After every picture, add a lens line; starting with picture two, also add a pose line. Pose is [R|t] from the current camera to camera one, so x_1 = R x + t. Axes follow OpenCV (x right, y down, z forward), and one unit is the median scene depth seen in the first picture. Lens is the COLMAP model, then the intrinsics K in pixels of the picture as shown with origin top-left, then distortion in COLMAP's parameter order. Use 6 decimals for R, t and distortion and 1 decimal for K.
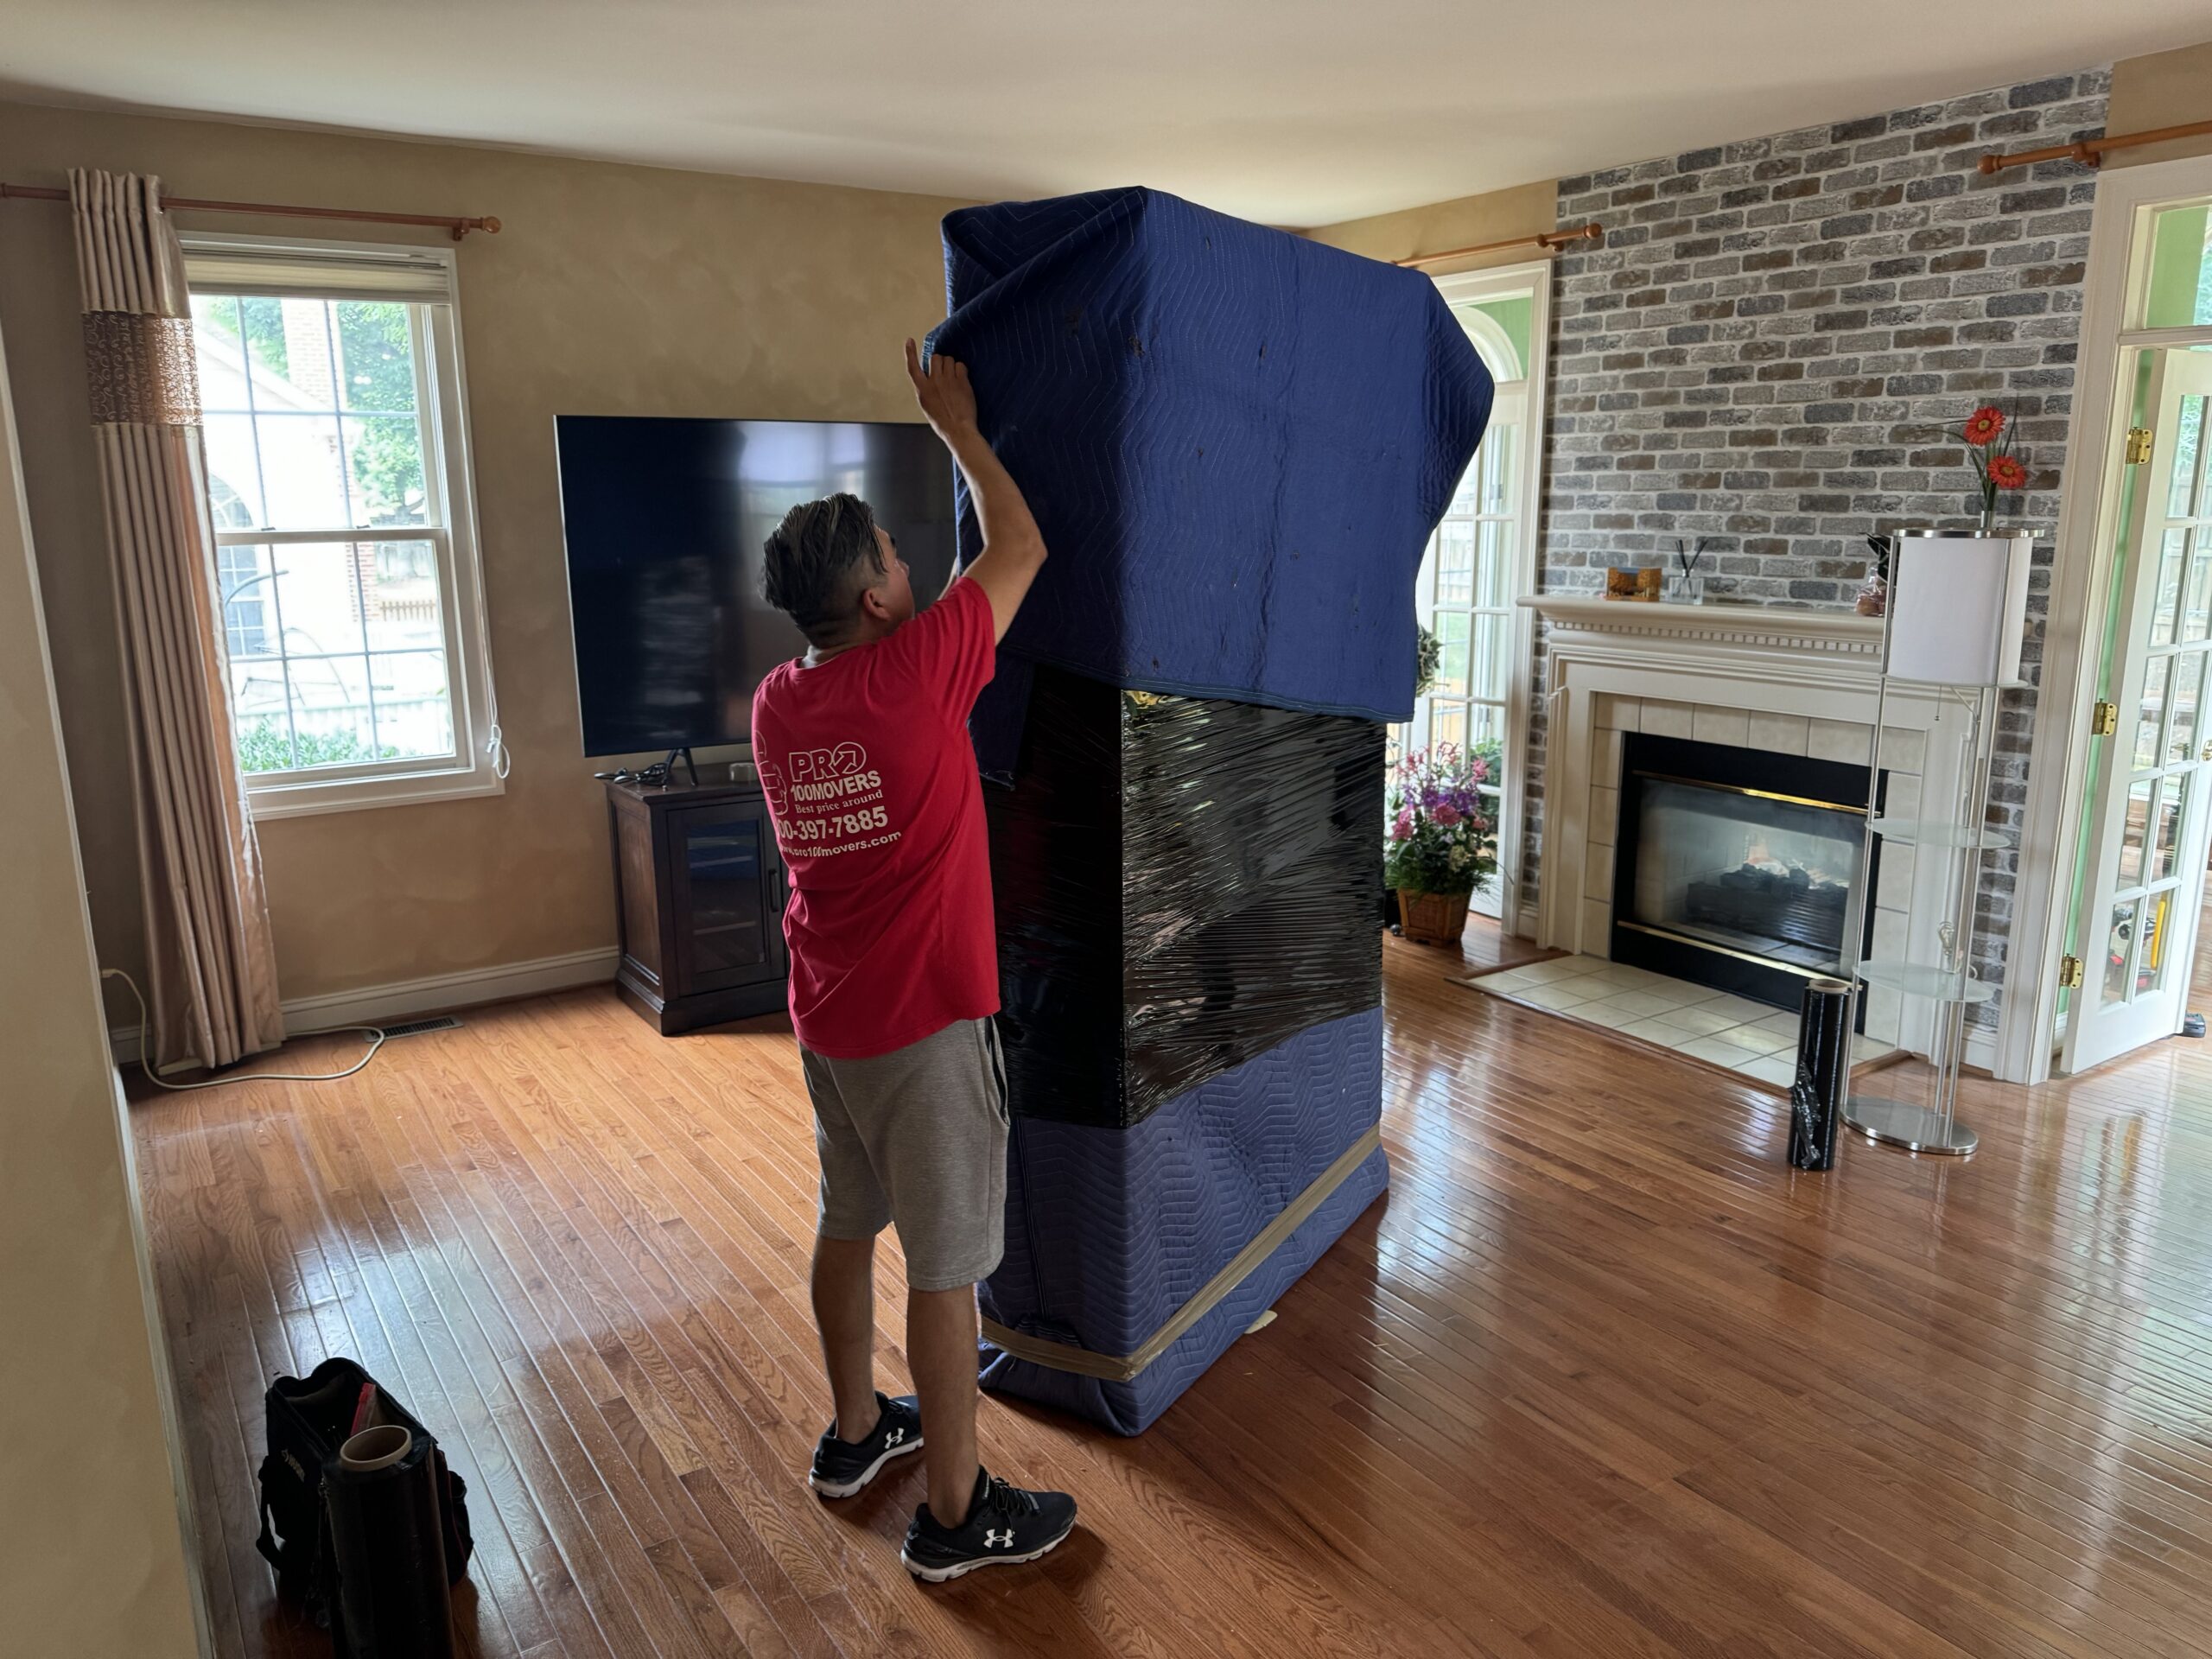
lens RADIAL K [[1569.4, 0, 1095.8], [0, 1569.4, 826.6], [0, 0, 1]] dist [0.015709, -0.020844]
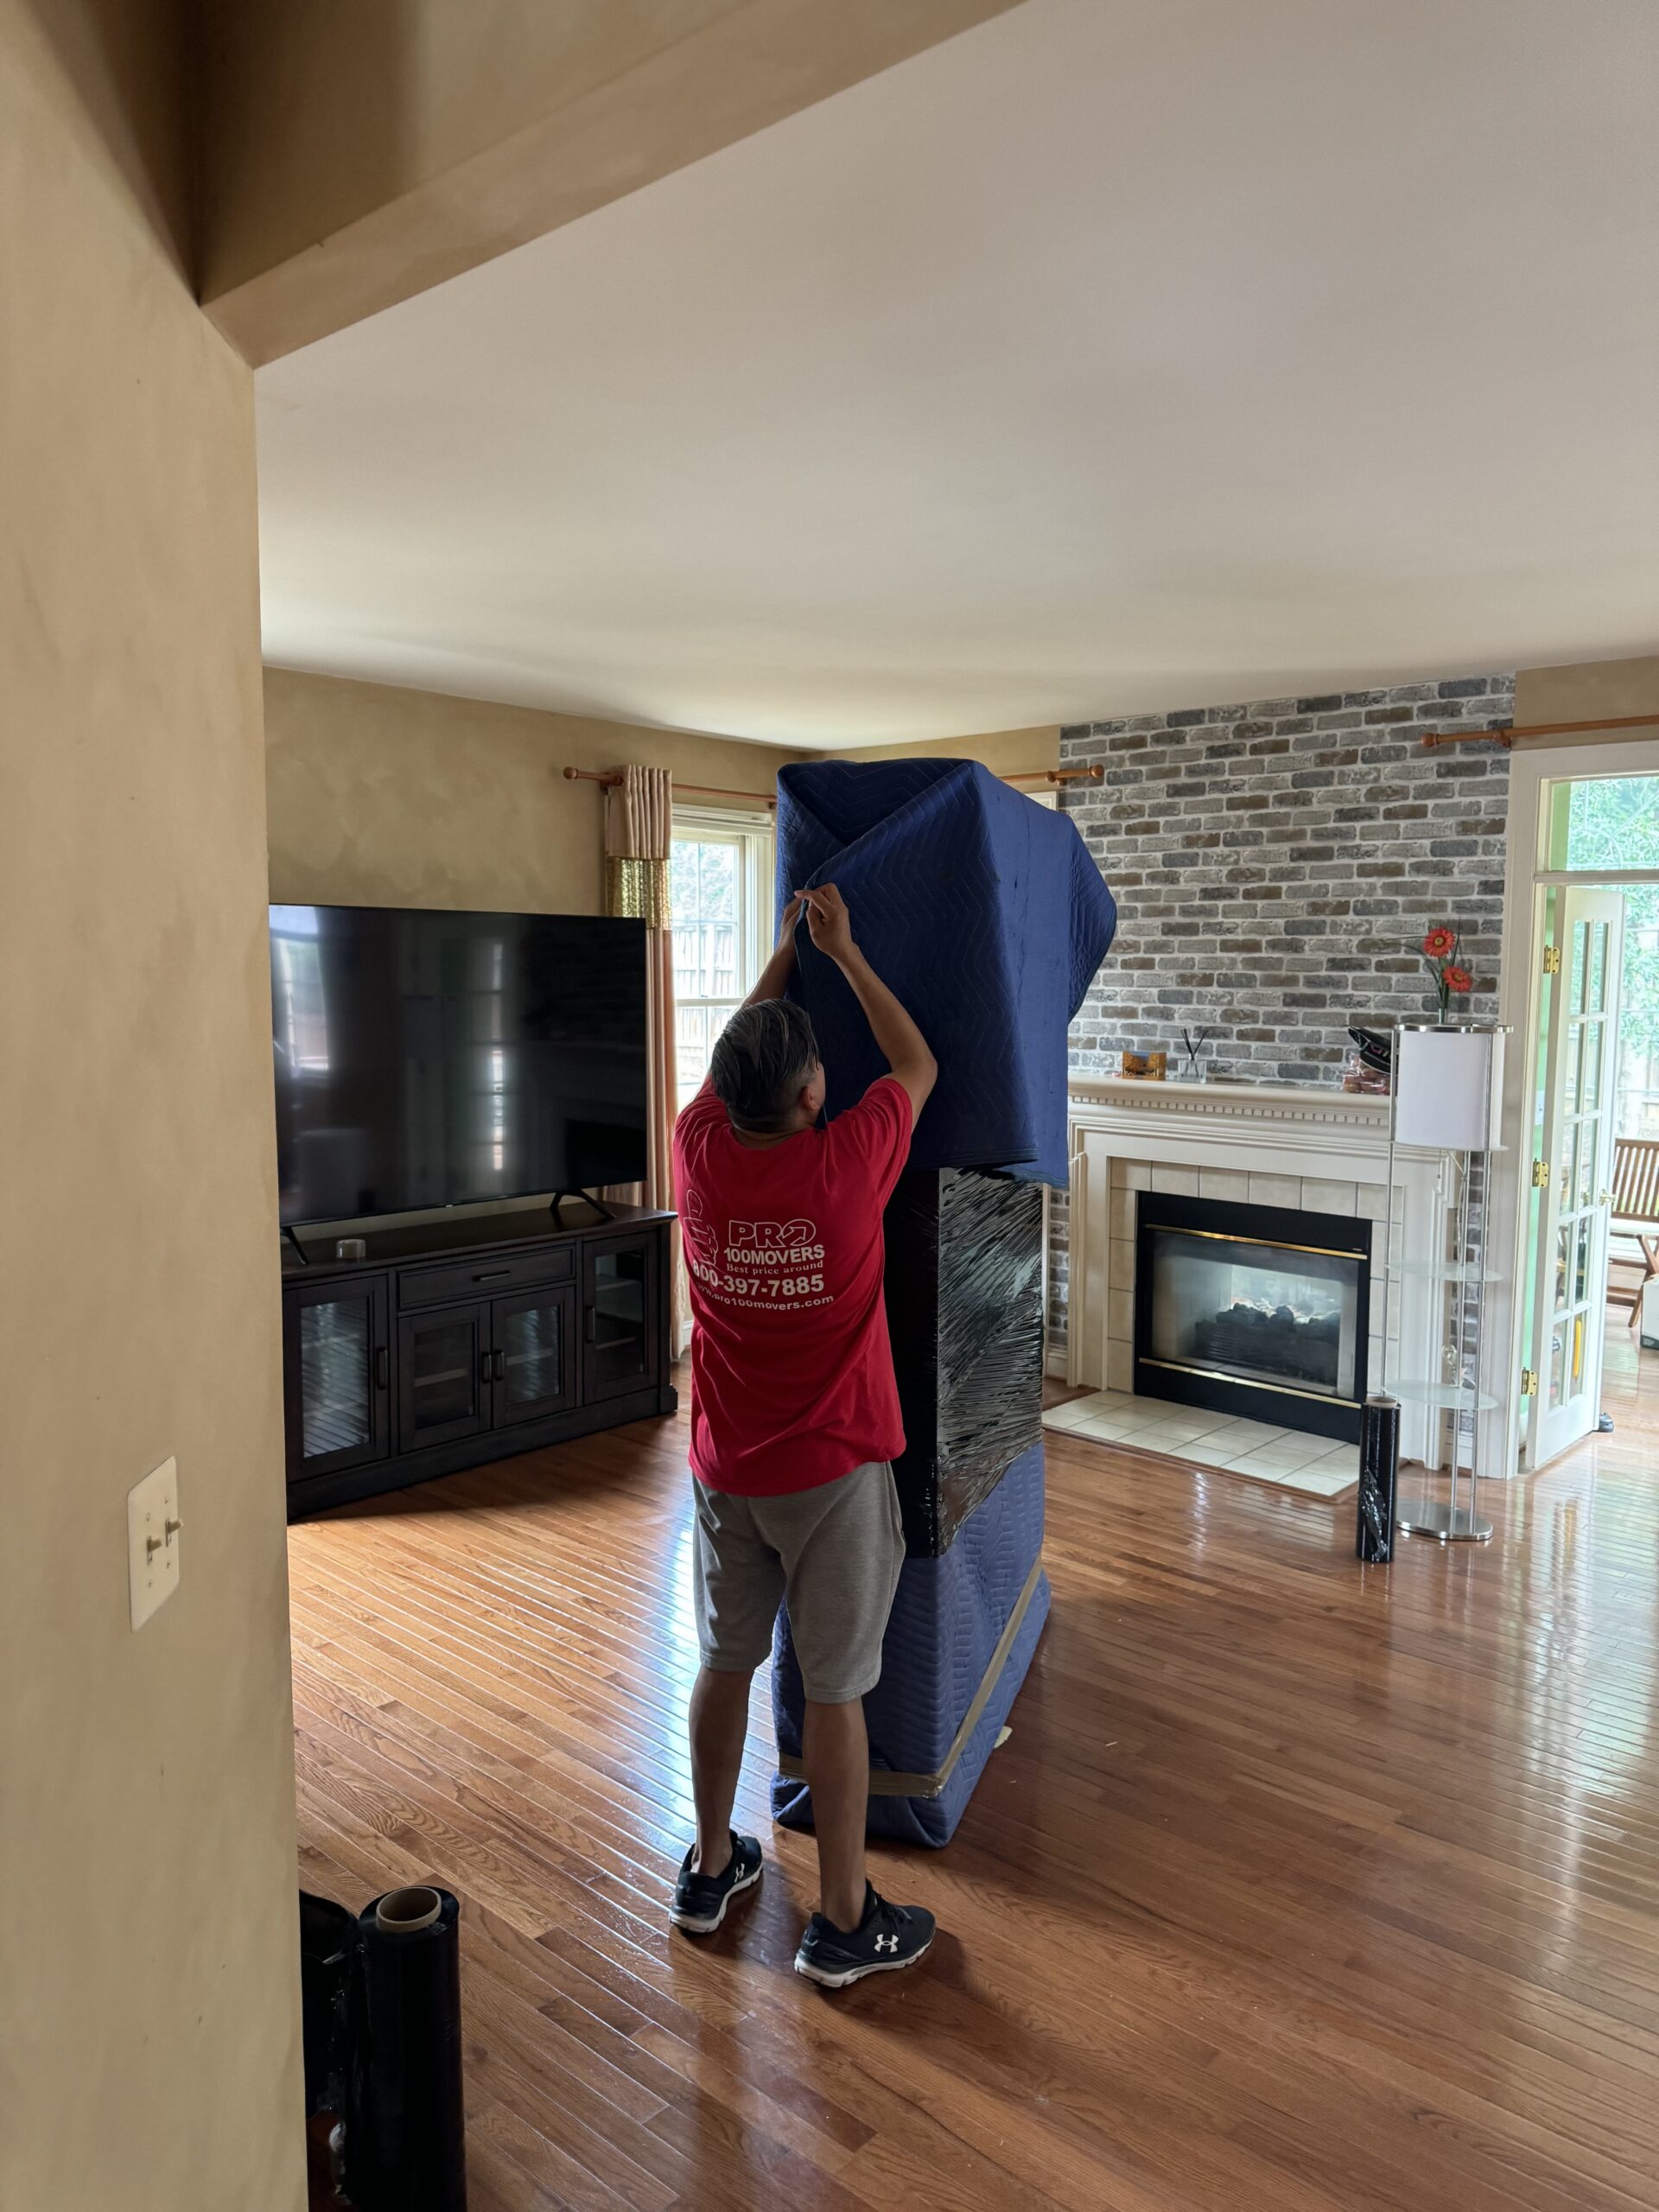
lens RADIAL K [[1569.4, 0, 808.1], [0, 1569.4, 1113.3], [0, 0, 1]] dist [0.015709, -0.020844]
pose [[0.967671, -0.007765, 0.252097, -0.207554], [0.037355, 0.992915, -0.112804, 0.001958], [-0.249435, 0.118575, 0.961105, -0.051368]]
